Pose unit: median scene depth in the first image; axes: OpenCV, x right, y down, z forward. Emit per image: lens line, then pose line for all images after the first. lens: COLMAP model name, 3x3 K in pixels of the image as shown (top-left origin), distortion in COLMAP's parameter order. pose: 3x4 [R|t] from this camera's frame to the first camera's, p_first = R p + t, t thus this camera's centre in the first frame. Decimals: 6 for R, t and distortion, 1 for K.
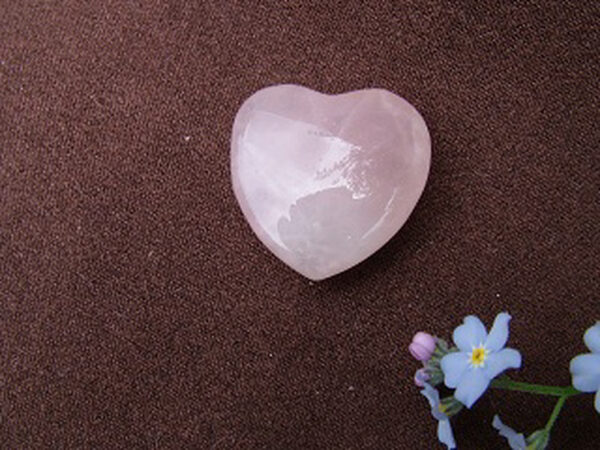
lens RADIAL K [[717.3, 0, 300.0], [0, 717.3, 225.0], [0, 0, 1]] dist [-0.136049, -0.007620]
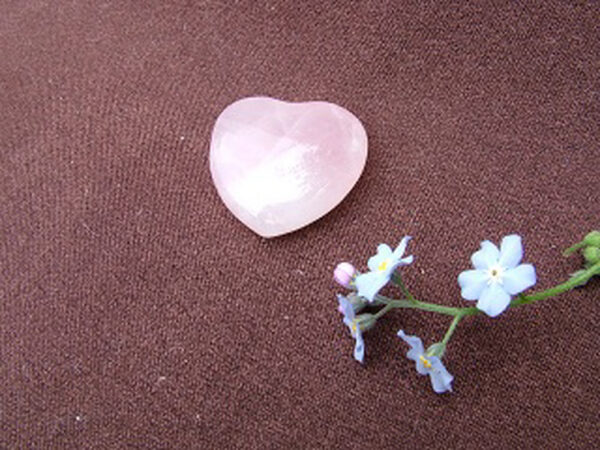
lens RADIAL K [[717.3, 0, 300.0], [0, 717.3, 225.0], [0, 0, 1]] dist [-0.136049, -0.007620]
pose [[0.996048, 0.072427, -0.051401, 0.137759], [-0.083981, 0.956380, -0.279793, 0.393704], [0.028894, 0.283004, 0.958683, -0.180699]]
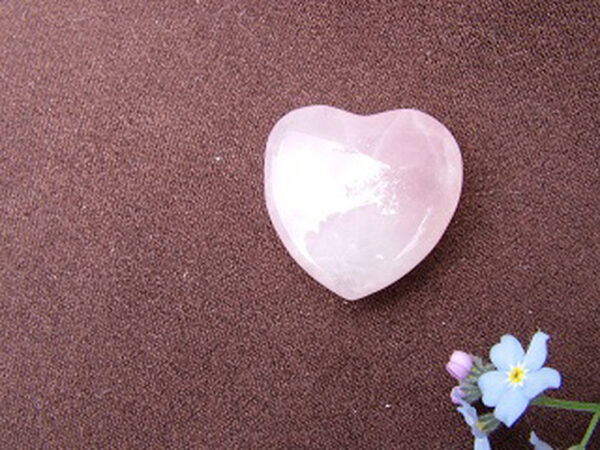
lens RADIAL K [[717.3, 0, 300.0], [0, 717.3, 225.0], [0, 0, 1]] dist [-0.136049, -0.007620]
pose [[0.999905, -0.013758, -0.000558, -0.046476], [0.013759, 0.999899, 0.003531, -0.032013], [0.000509, -0.003538, 0.999994, -0.009101]]
